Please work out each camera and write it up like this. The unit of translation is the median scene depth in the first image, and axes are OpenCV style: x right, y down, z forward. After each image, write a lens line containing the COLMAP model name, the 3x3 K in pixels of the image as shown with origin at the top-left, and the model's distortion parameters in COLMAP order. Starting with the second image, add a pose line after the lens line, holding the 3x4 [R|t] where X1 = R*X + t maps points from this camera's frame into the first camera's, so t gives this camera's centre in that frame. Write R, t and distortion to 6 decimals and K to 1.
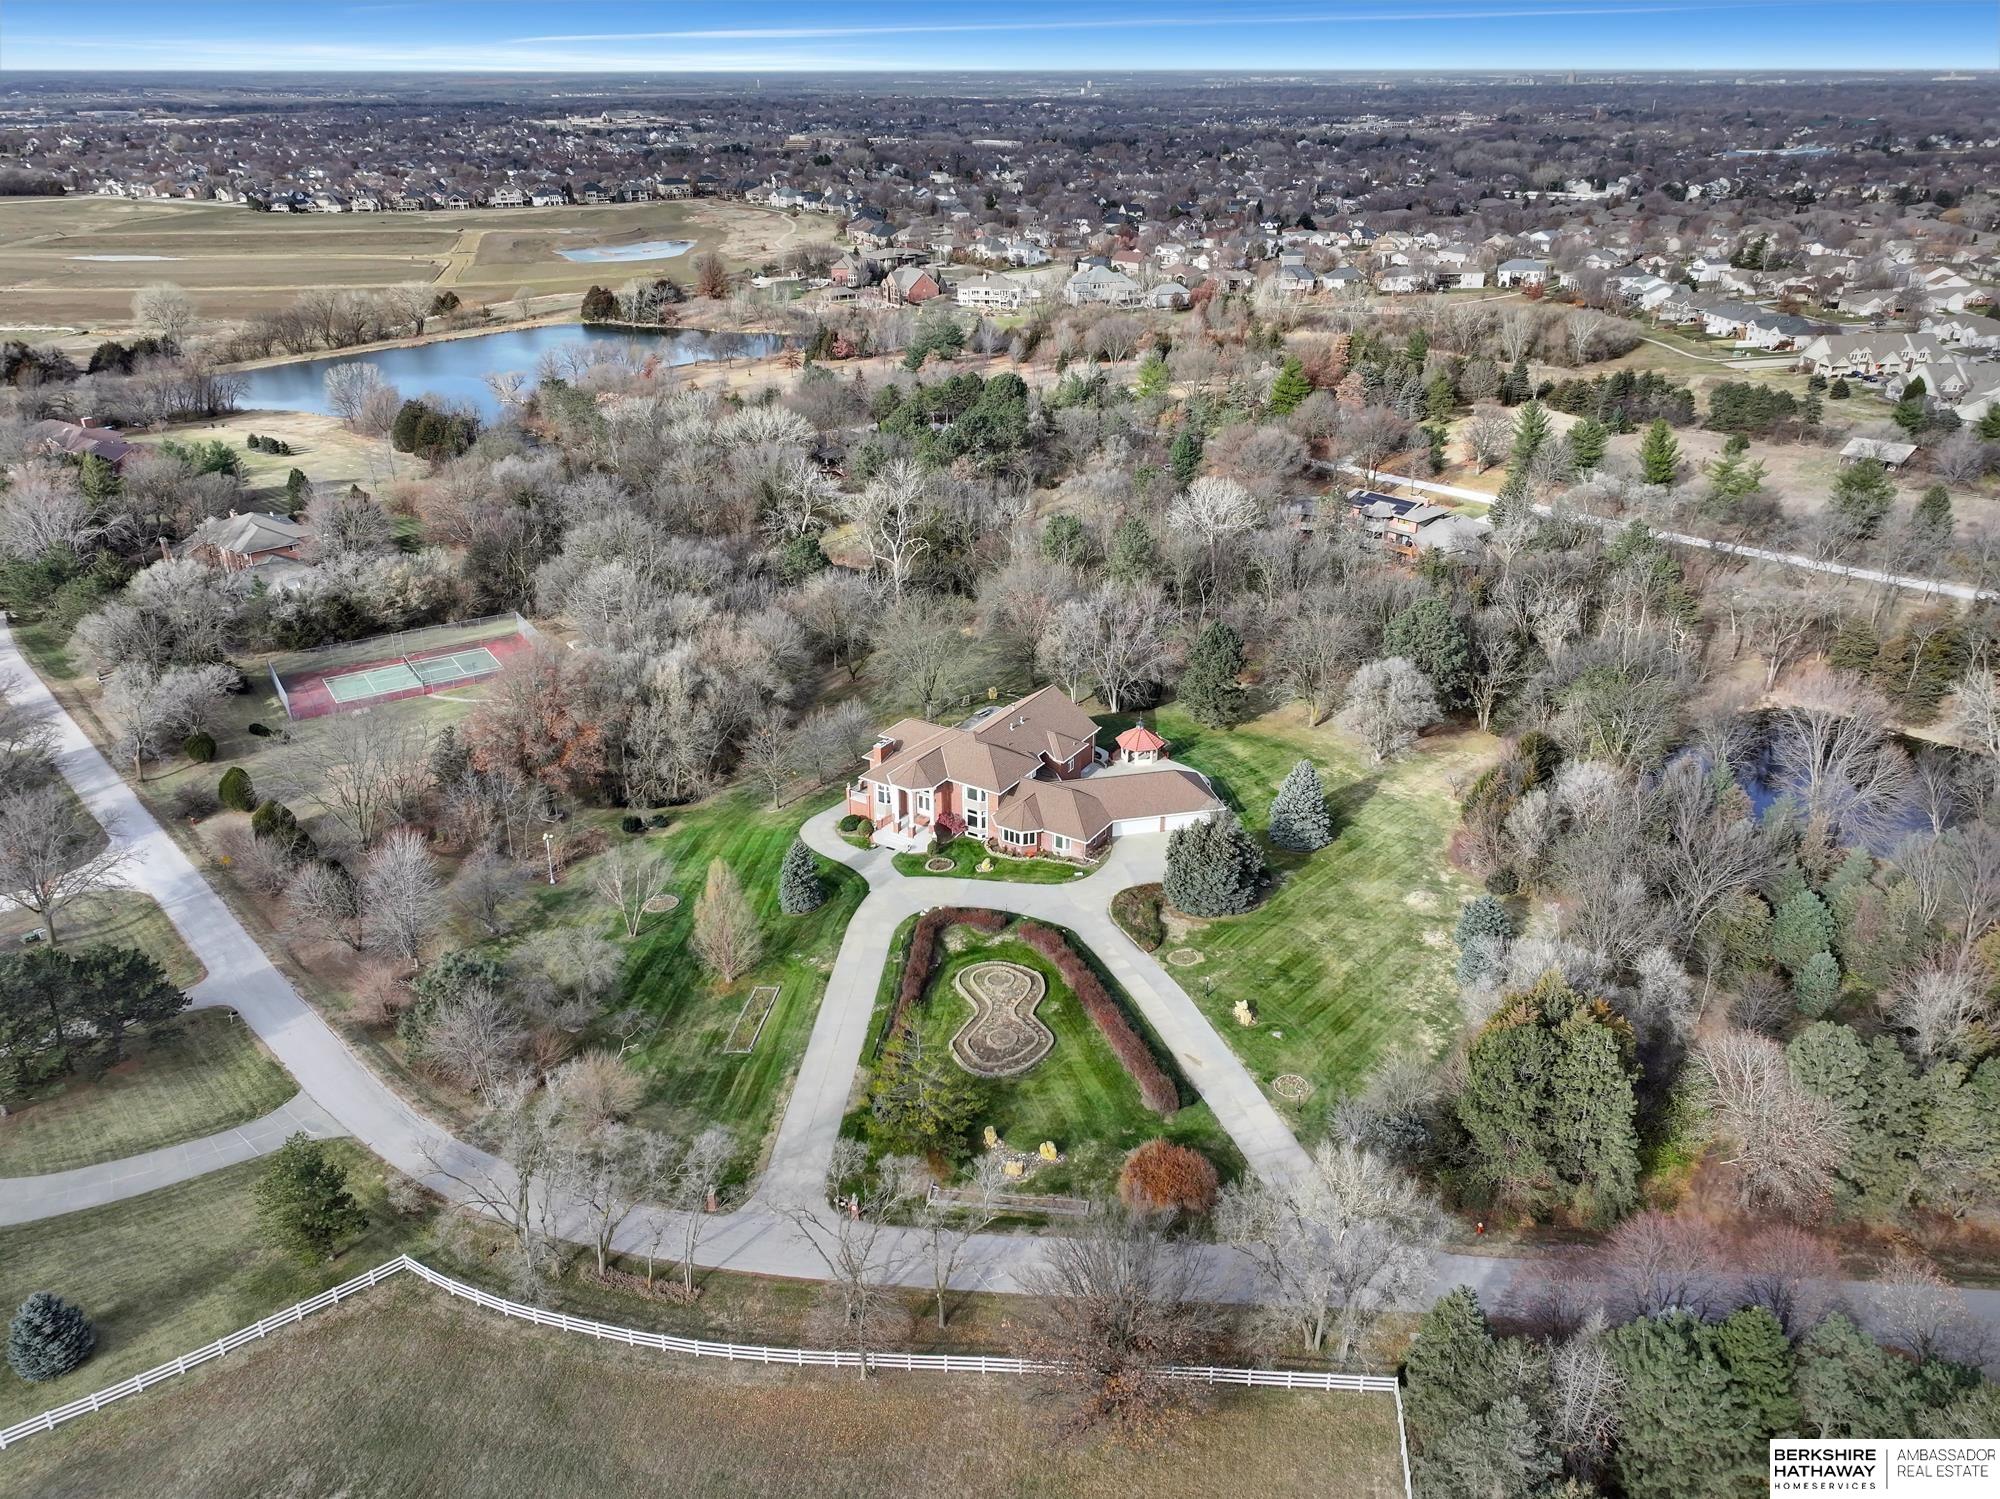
lens RADIAL K [[1407.2, 0, 1000.0], [0, 1407.2, 749.5], [0, 0, 1]] dist [0.000851, 0.009215]
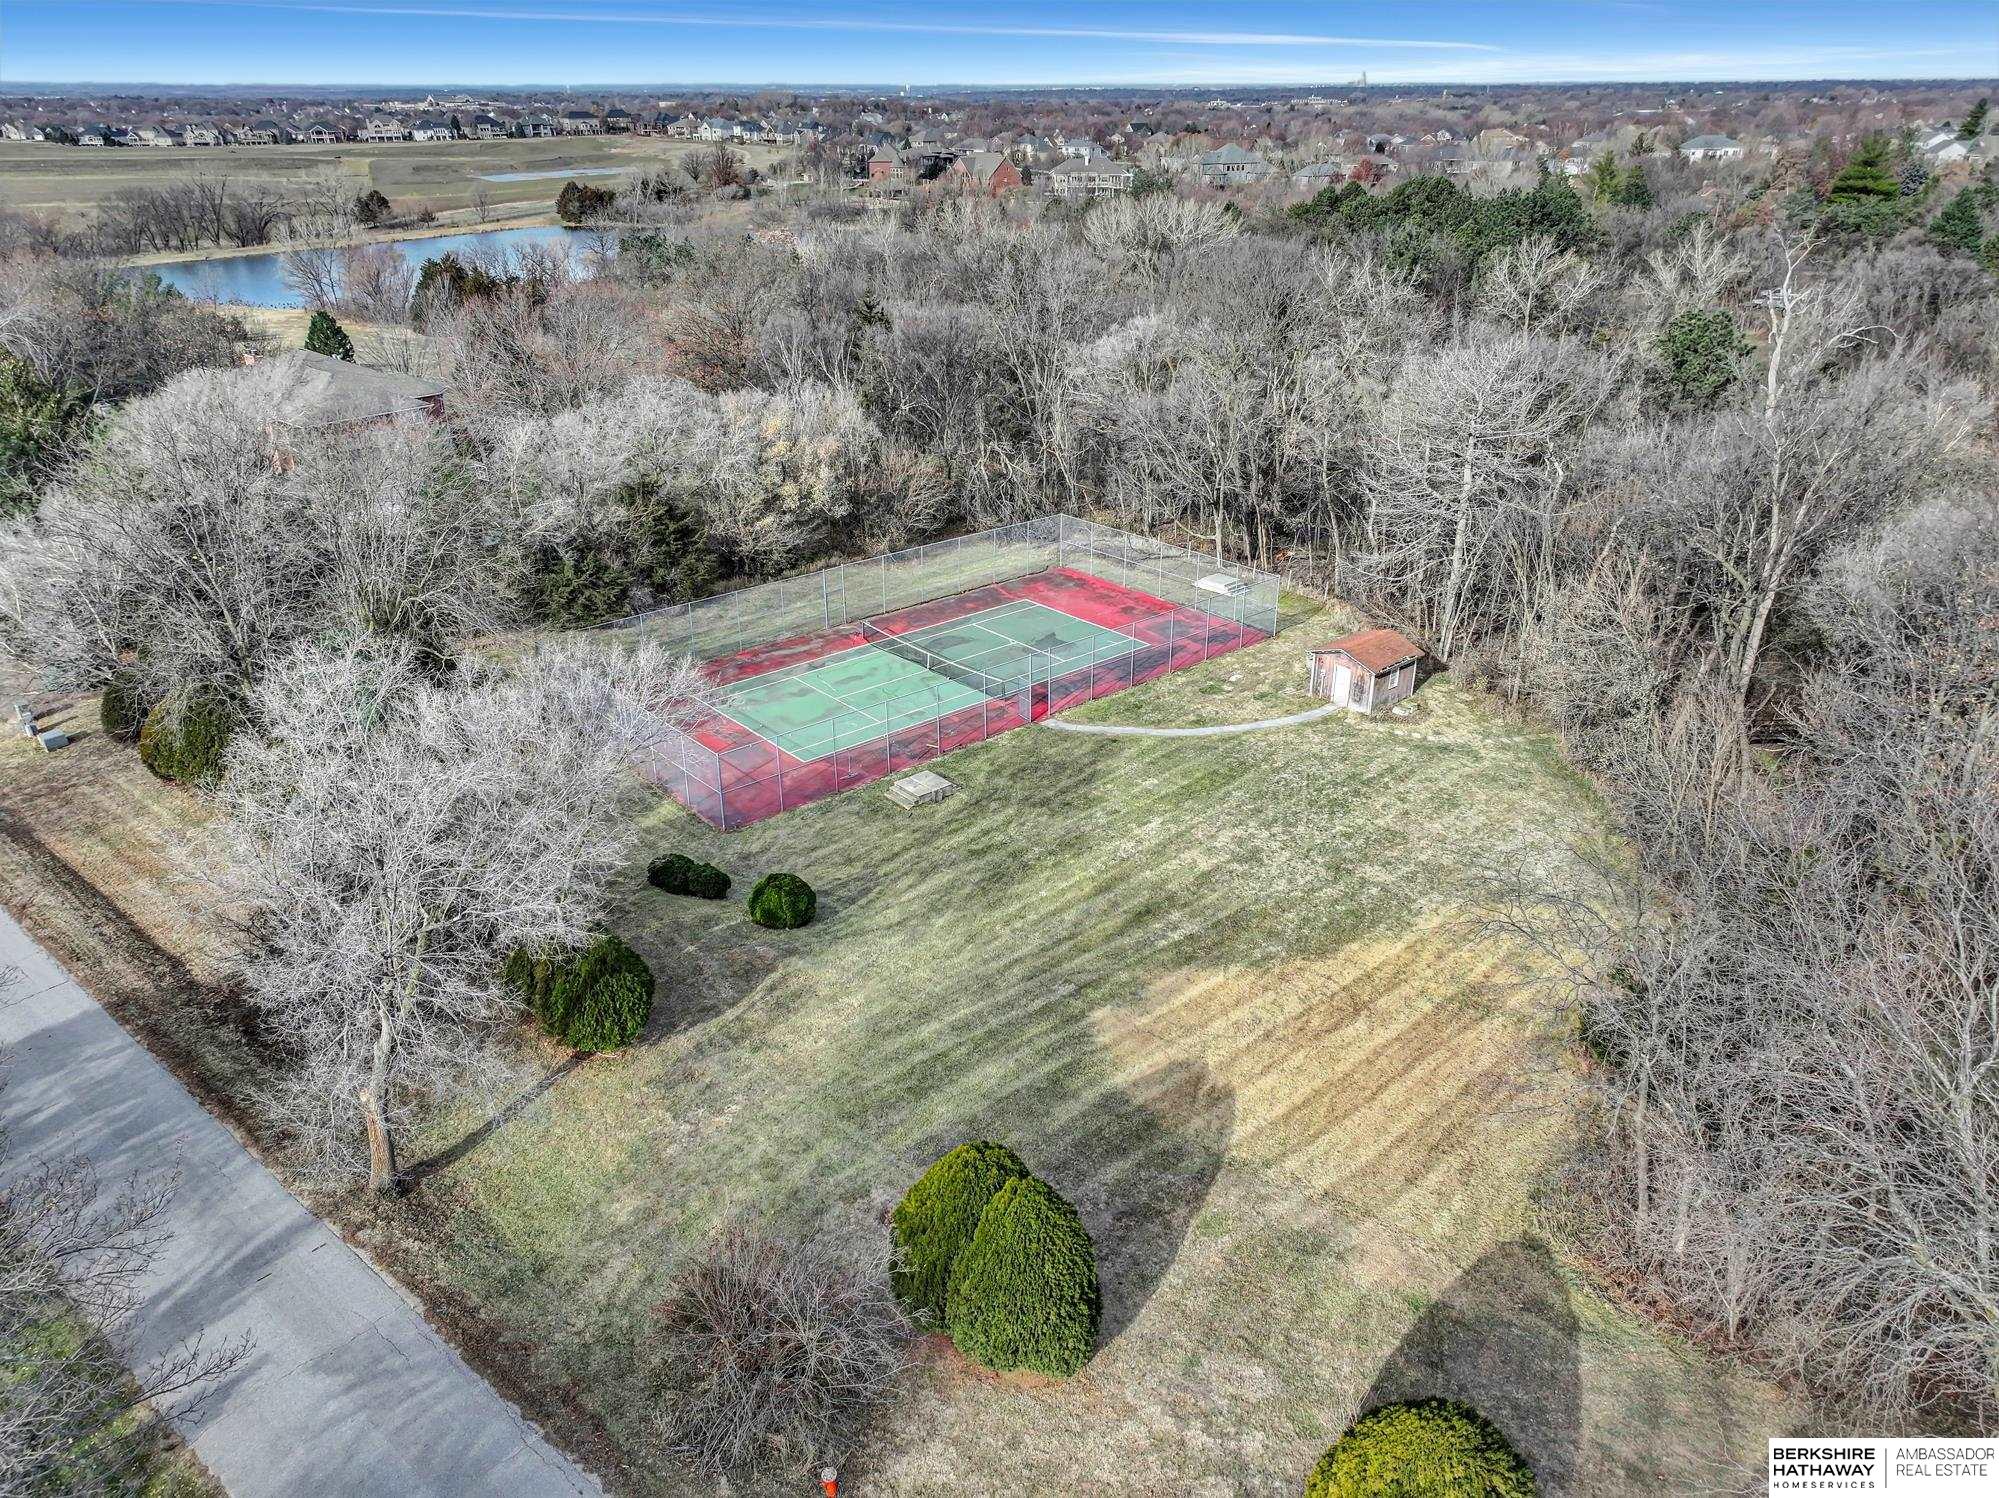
lens RADIAL K [[1406.5, 0, 999.5], [0, 1406.5, 749.0], [0, 0, 1]] dist [0.000851, 0.009215]
pose [[0.992572, -0.059285, 0.106232, -0.105019], [0.059845, 0.998206, -0.002087, -0.007493], [-0.105918, 0.008429, 0.994339, 0.152117]]
